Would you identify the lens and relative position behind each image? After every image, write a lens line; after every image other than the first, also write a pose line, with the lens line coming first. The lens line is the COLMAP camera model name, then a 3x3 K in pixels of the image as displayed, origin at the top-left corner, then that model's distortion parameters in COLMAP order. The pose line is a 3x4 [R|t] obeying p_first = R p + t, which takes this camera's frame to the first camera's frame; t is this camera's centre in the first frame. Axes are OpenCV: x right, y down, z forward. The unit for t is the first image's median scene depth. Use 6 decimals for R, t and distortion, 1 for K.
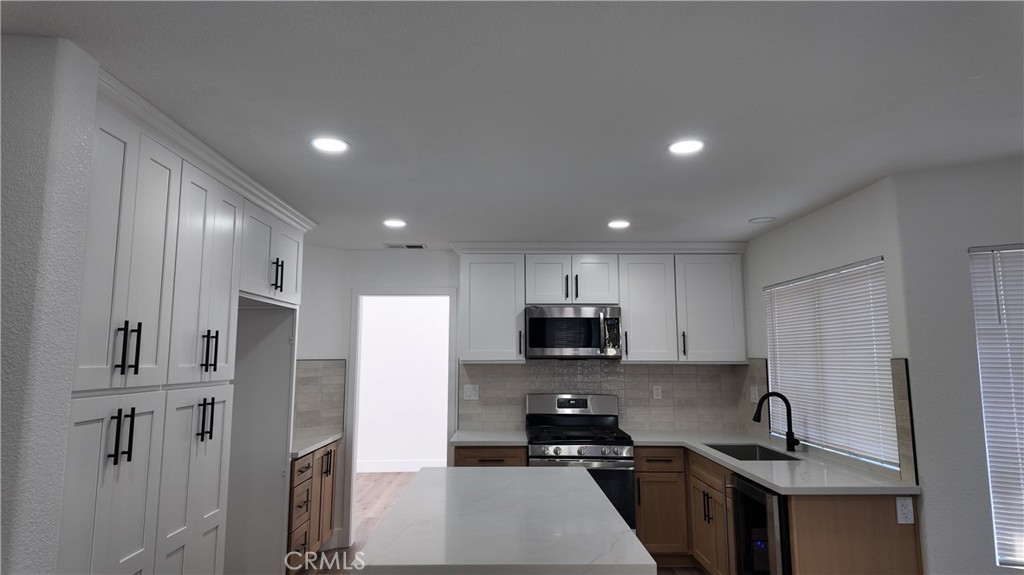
lens RADIAL K [[598.1, 0, 506.5], [0, 598.1, 283.7], [0, 0, 1]] dist [0.002044, -0.013174]
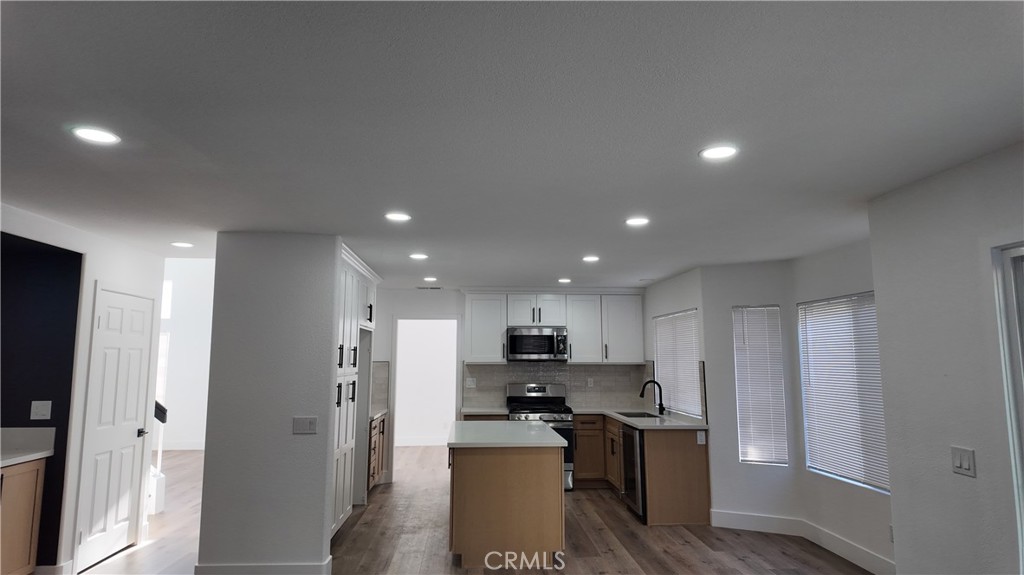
lens RADIAL K [[598.1, 0, 506.5], [0, 598.1, 283.7], [0, 0, 1]] dist [0.002044, -0.013174]
pose [[0.998624, 0.007838, 0.051853, -0.053265], [-0.007627, 0.999962, -0.004262, -0.072058], [-0.051884, 0.003860, 0.998646, -0.579287]]
